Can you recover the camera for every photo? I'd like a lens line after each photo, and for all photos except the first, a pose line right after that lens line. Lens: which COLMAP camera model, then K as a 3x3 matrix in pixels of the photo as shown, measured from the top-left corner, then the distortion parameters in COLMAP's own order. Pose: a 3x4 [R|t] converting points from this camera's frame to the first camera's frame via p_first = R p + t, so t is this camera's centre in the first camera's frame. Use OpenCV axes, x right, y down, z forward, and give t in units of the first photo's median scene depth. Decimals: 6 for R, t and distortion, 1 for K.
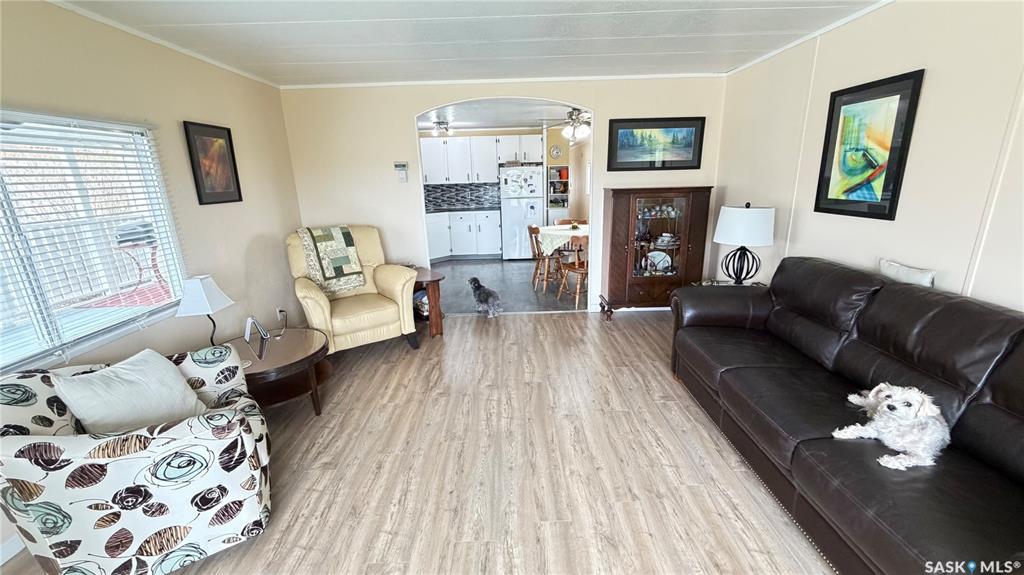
lens RADIAL K [[405.9, 0, 513.1], [0, 405.9, 292.3], [0, 0, 1]] dist [0.000075, 0.000191]
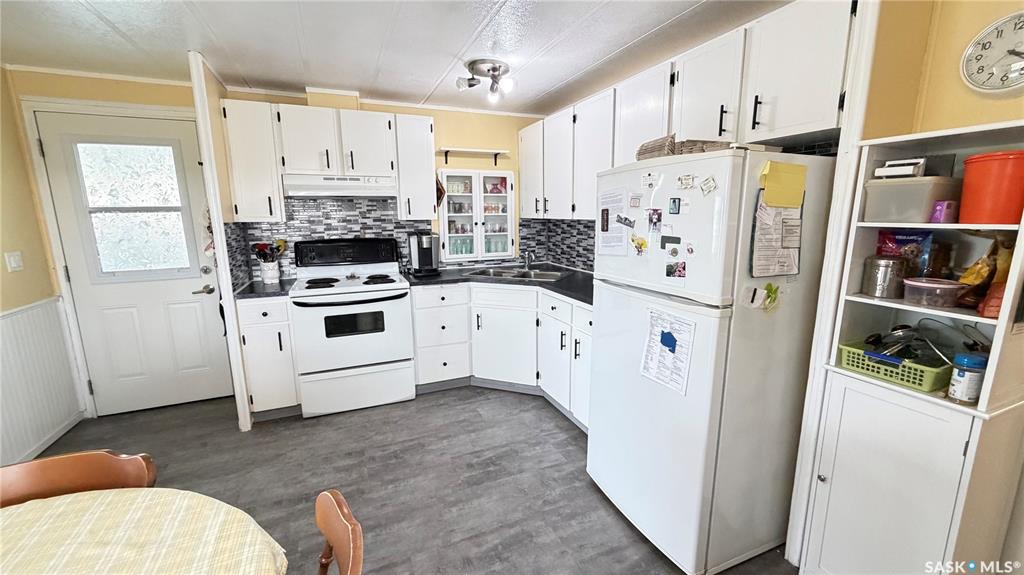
lens RADIAL K [[405.9, 0, 510.0], [0, 405.9, 288.0], [0, 0, 1]] dist [0.000075, 0.000191]
pose [[0.383704, 0.191360, -0.903412, 0.412468], [-0.251857, 0.962892, 0.096989, -0.469936], [0.888448, 0.190315, 0.417661, 1.645619]]
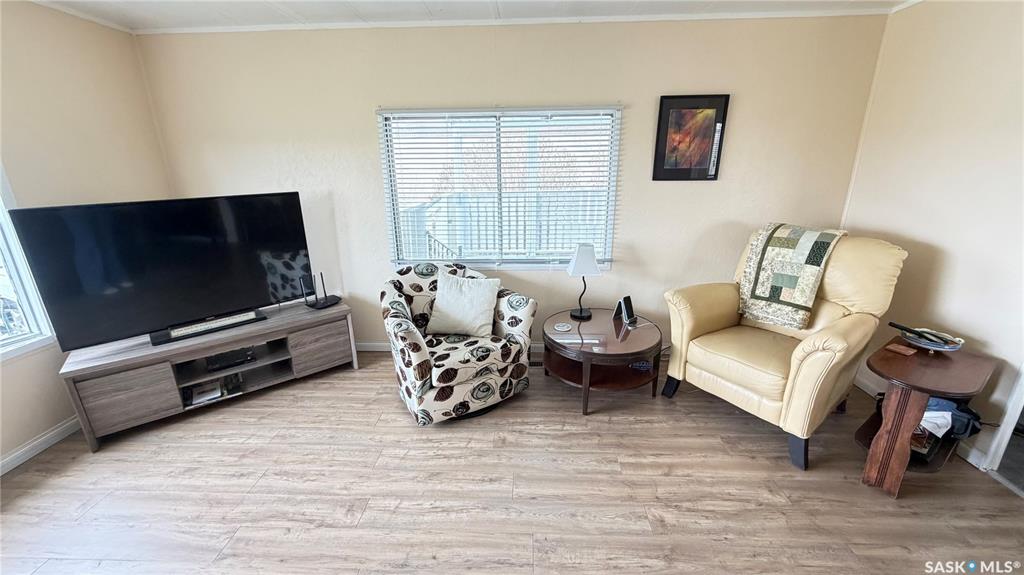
lens RADIAL K [[405.9, 0, 507.3], [0, 405.9, 290.1], [0, 0, 1]] dist [0.000075, 0.000191]
pose [[-0.058657, 0.326082, -0.943520, 0.236931], [-0.265185, 0.906100, 0.329636, -0.161462], [0.962412, 0.269543, 0.033323, 0.541893]]
